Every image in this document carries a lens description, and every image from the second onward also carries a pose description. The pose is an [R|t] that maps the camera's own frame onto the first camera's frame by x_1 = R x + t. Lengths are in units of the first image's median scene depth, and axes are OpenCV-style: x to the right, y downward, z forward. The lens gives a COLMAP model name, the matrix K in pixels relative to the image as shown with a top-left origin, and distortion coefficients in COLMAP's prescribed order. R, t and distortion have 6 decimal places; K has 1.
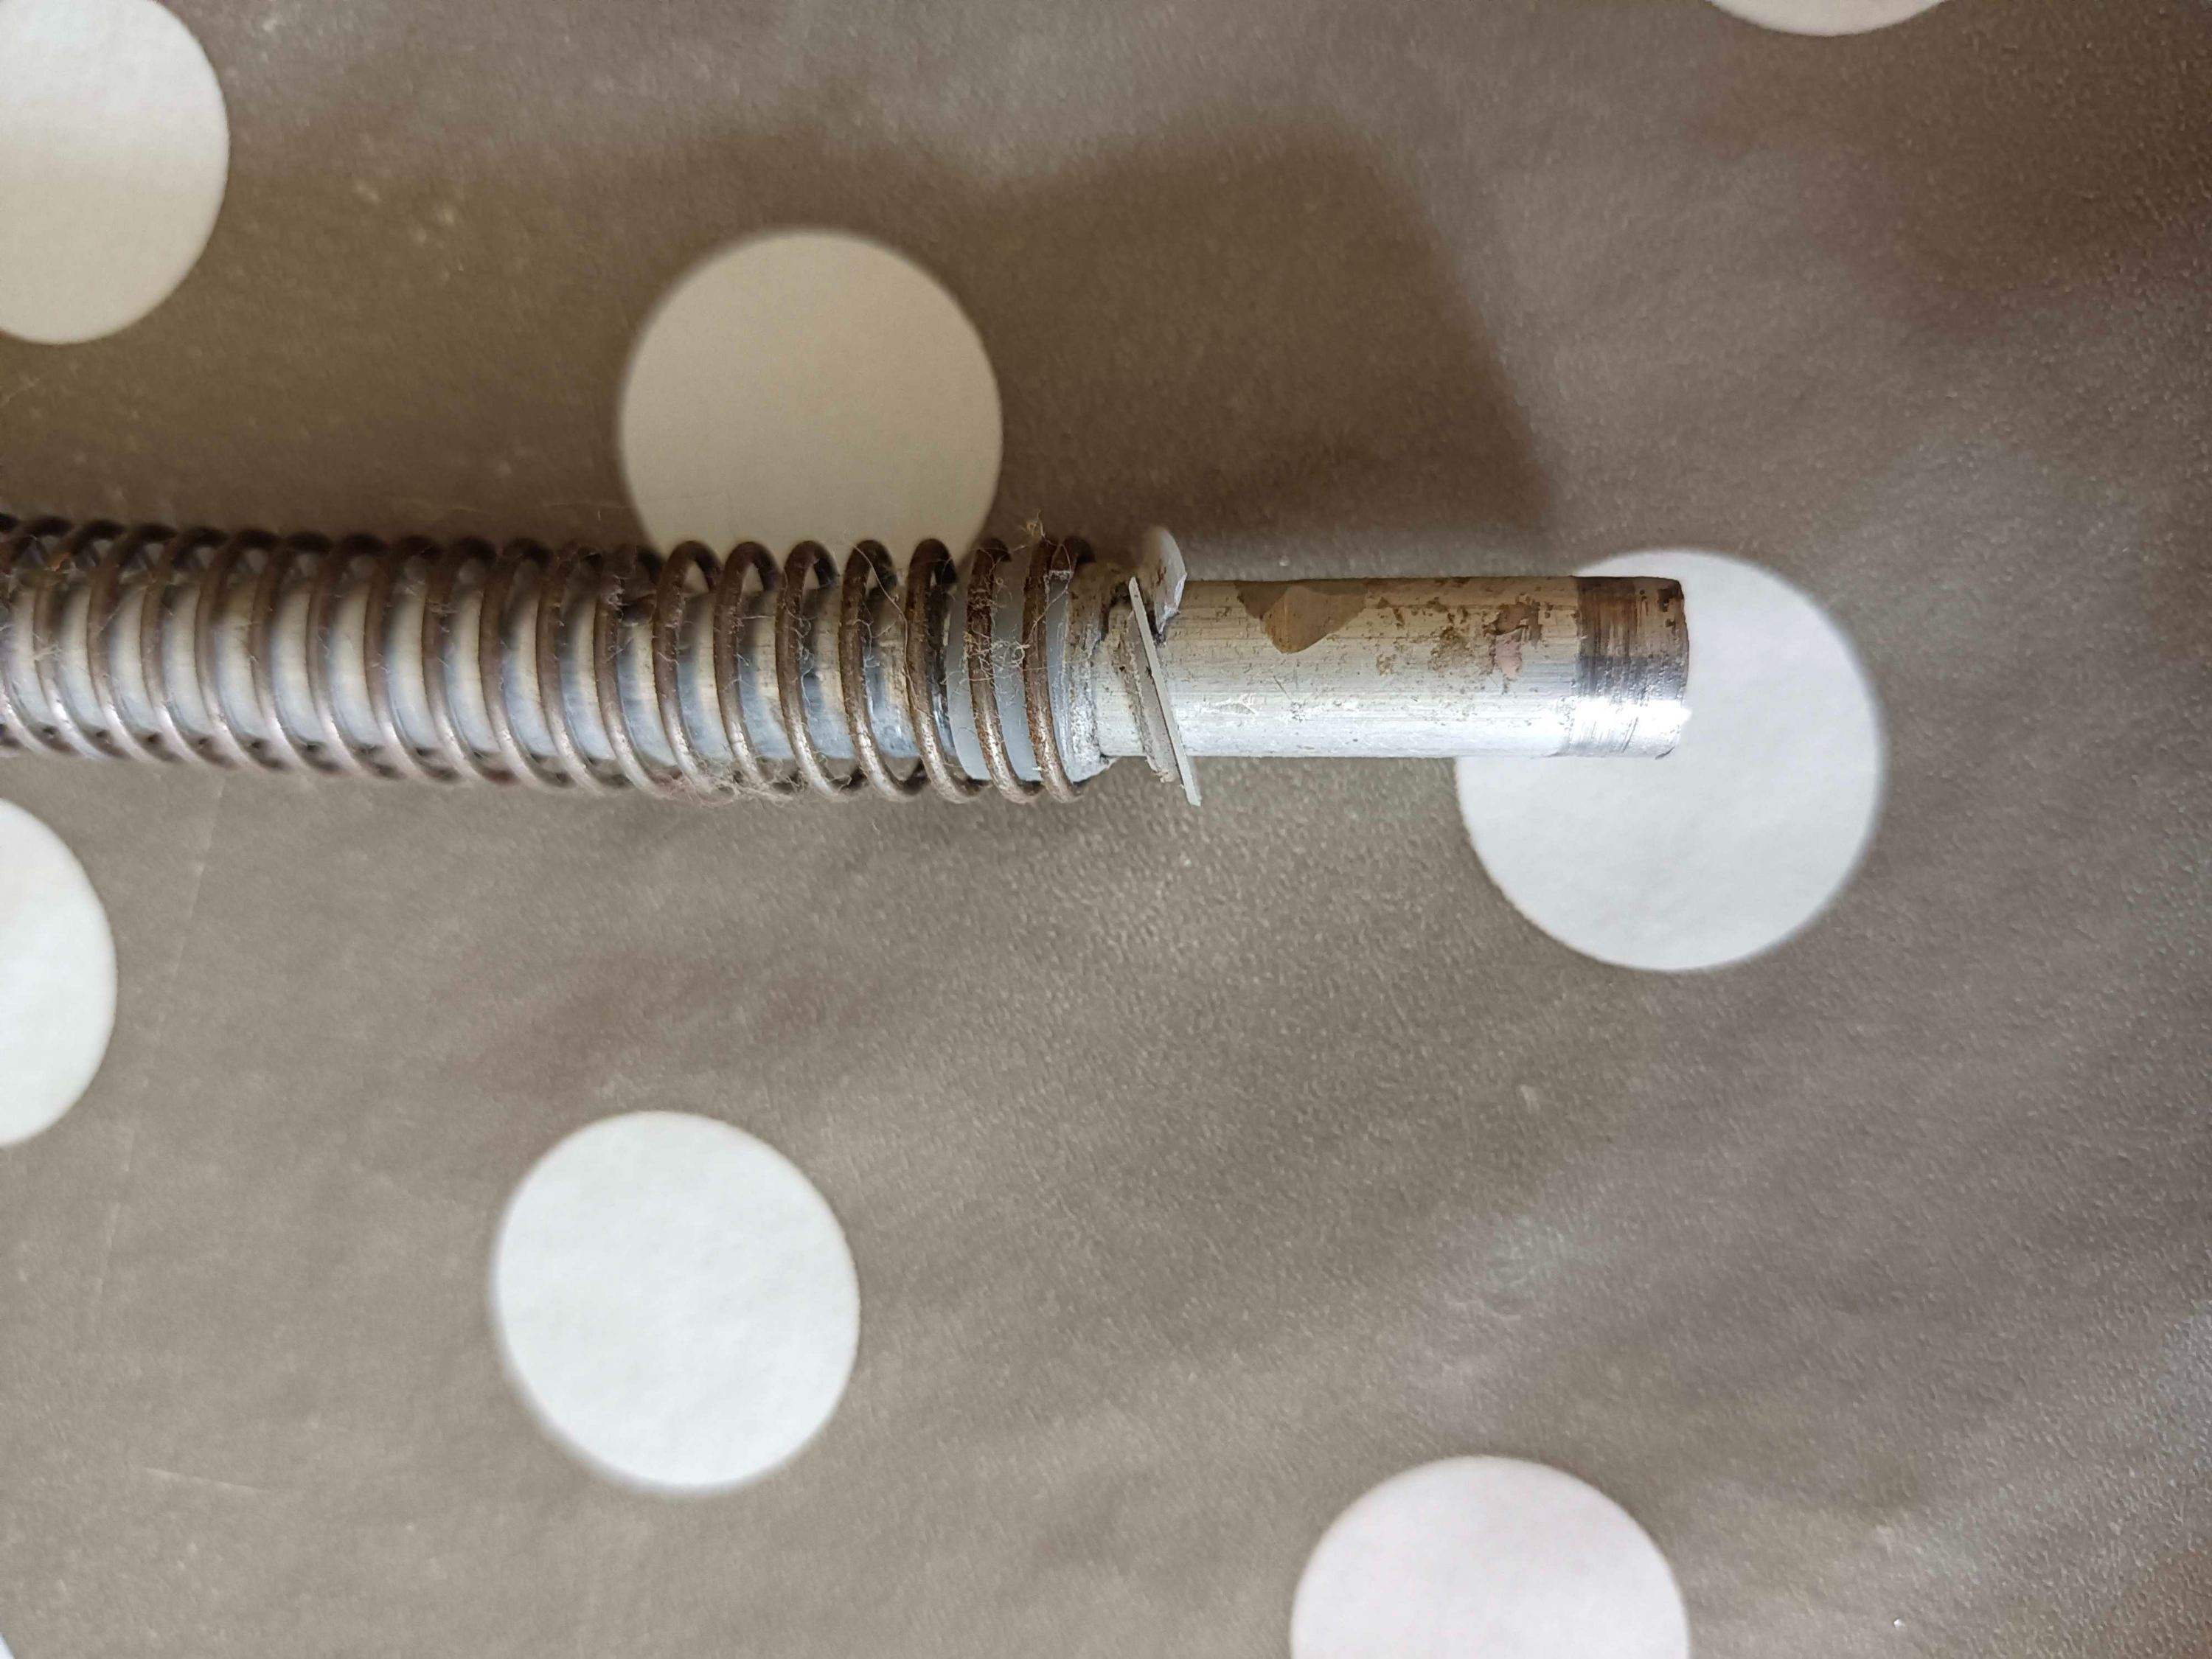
lens RADIAL K [[1634.1, 0, 1106.0], [0, 1634.1, 829.5], [0, 0, 1]] dist [-0.001367, -0.109486]
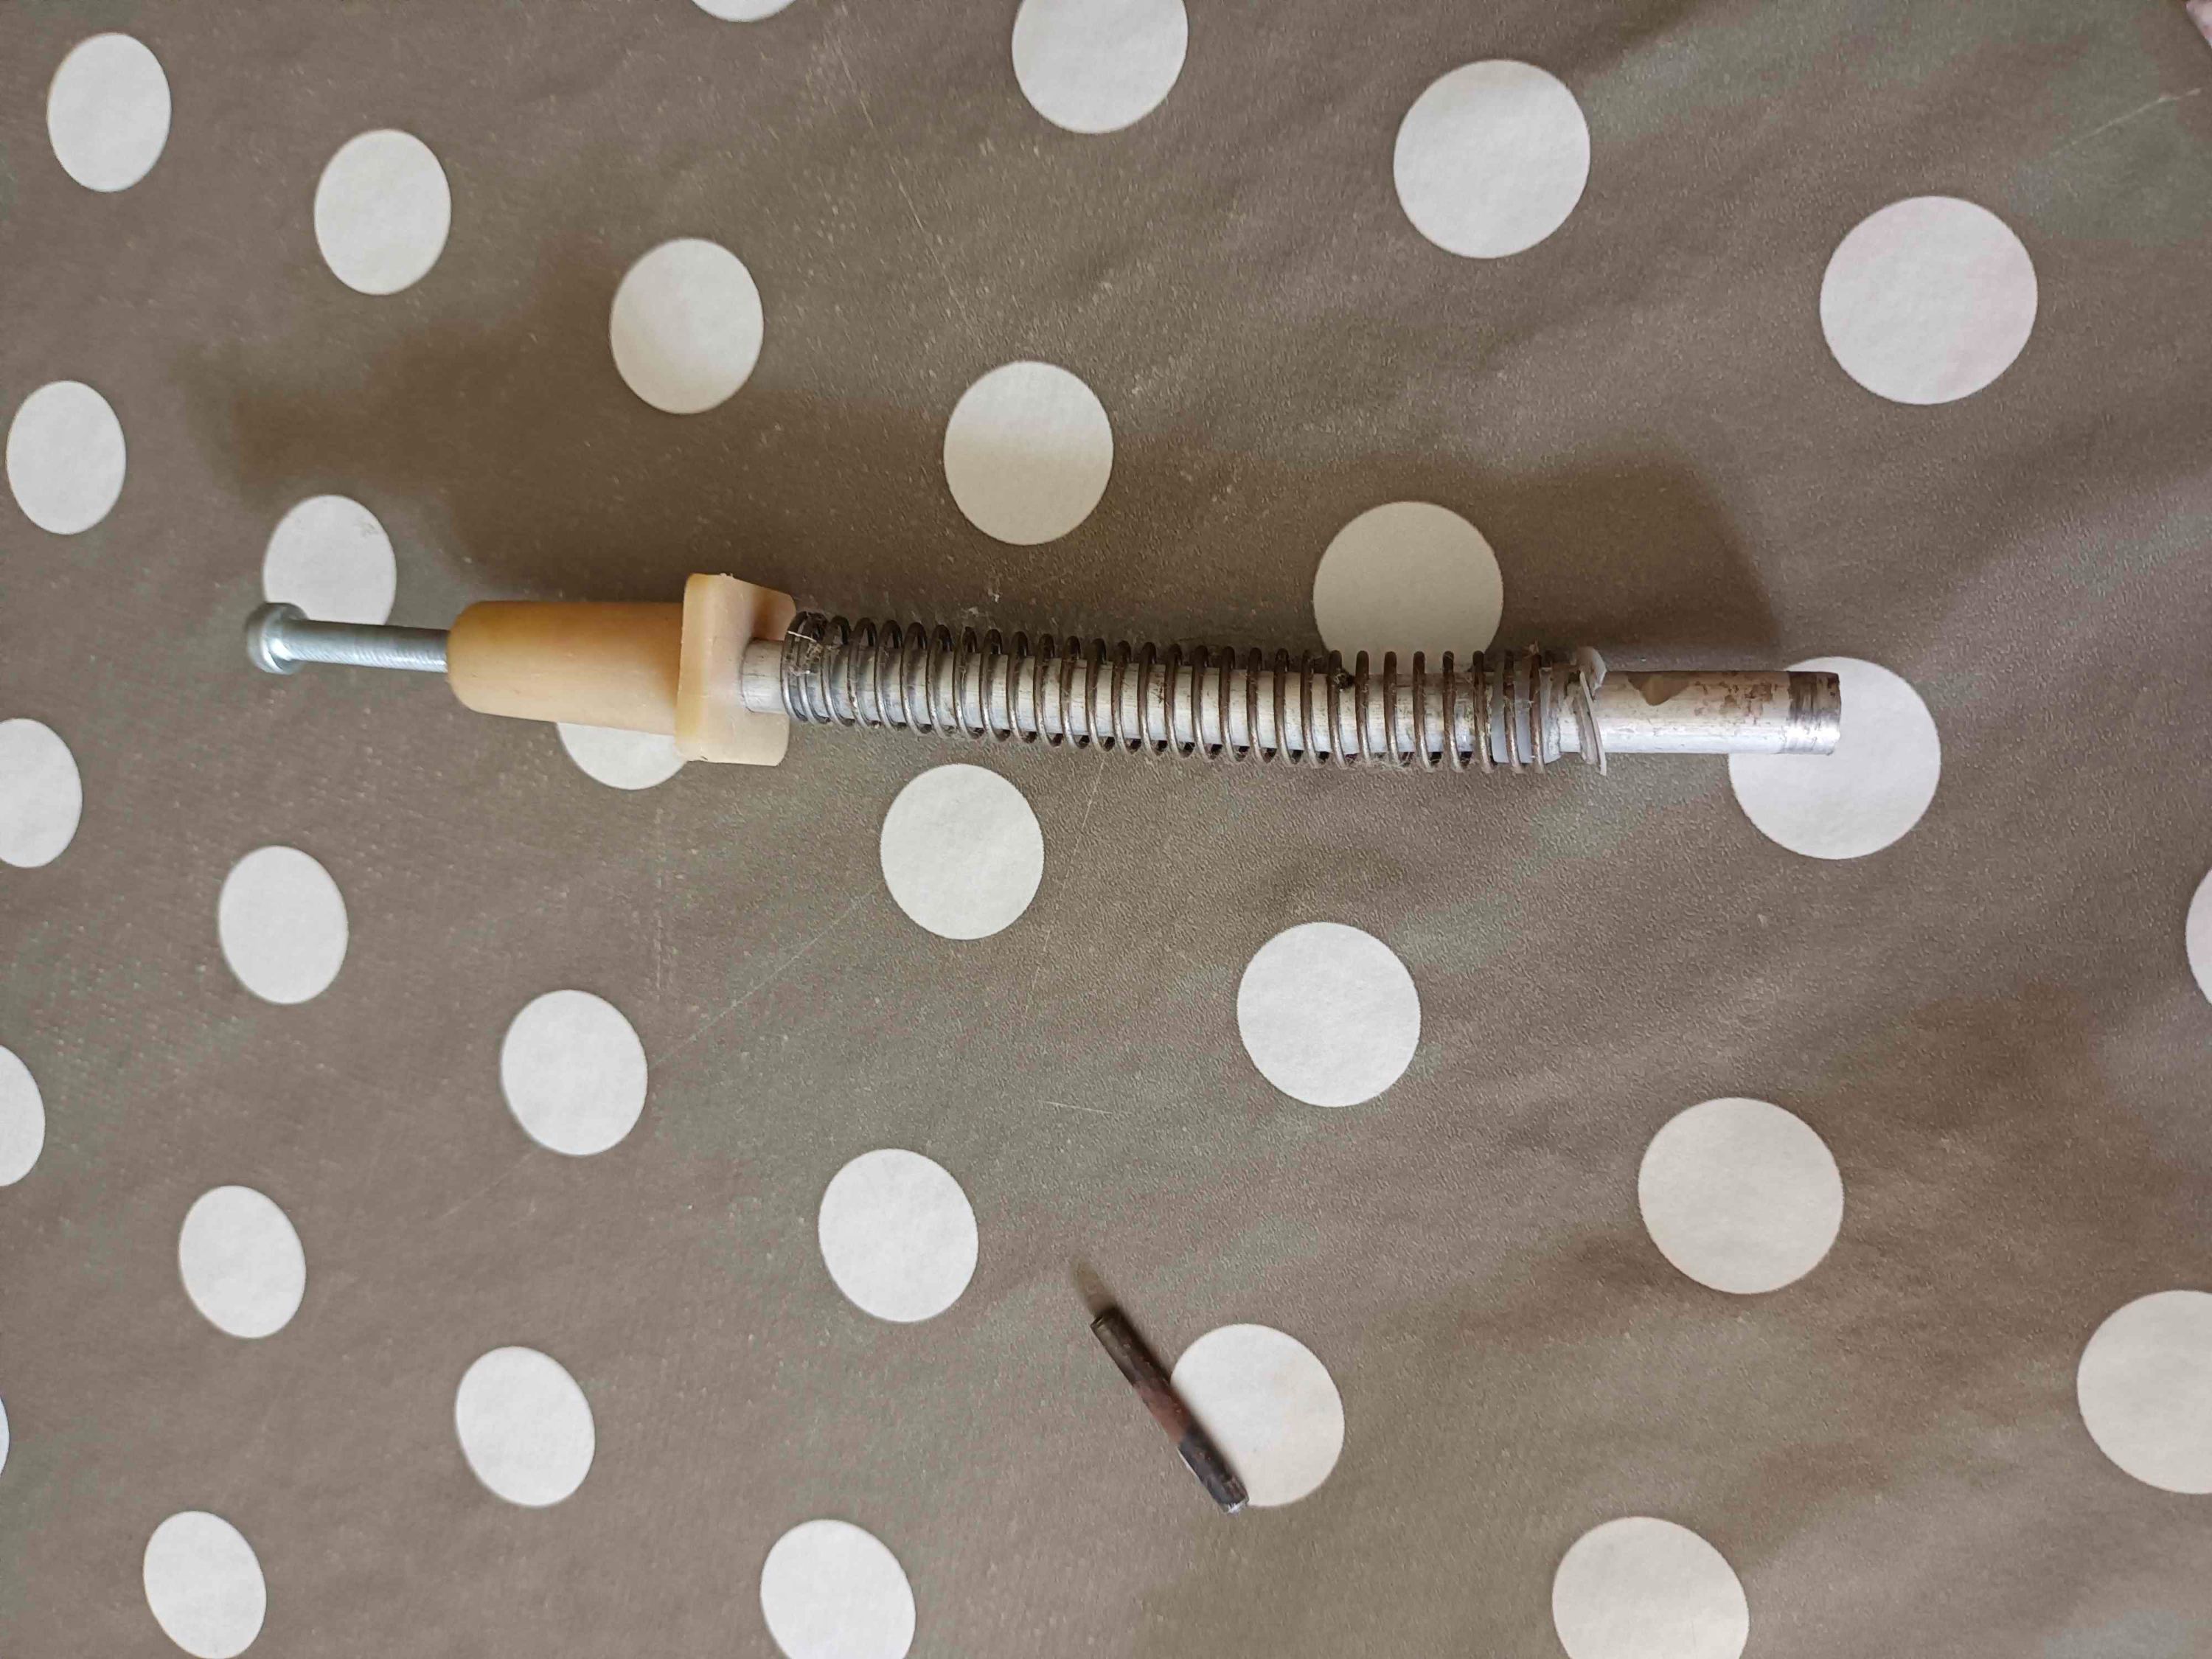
lens RADIAL K [[1615.3, 0, 1106.0], [0, 1615.3, 829.5], [0, 0, 1]] dist [0.041485, -0.154506]
pose [[0.991700, 0.017142, -0.127424, -0.304461], [-0.017931, 0.999826, -0.005046, 0.075130], [0.127315, 0.007289, 0.991836, -1.135802]]
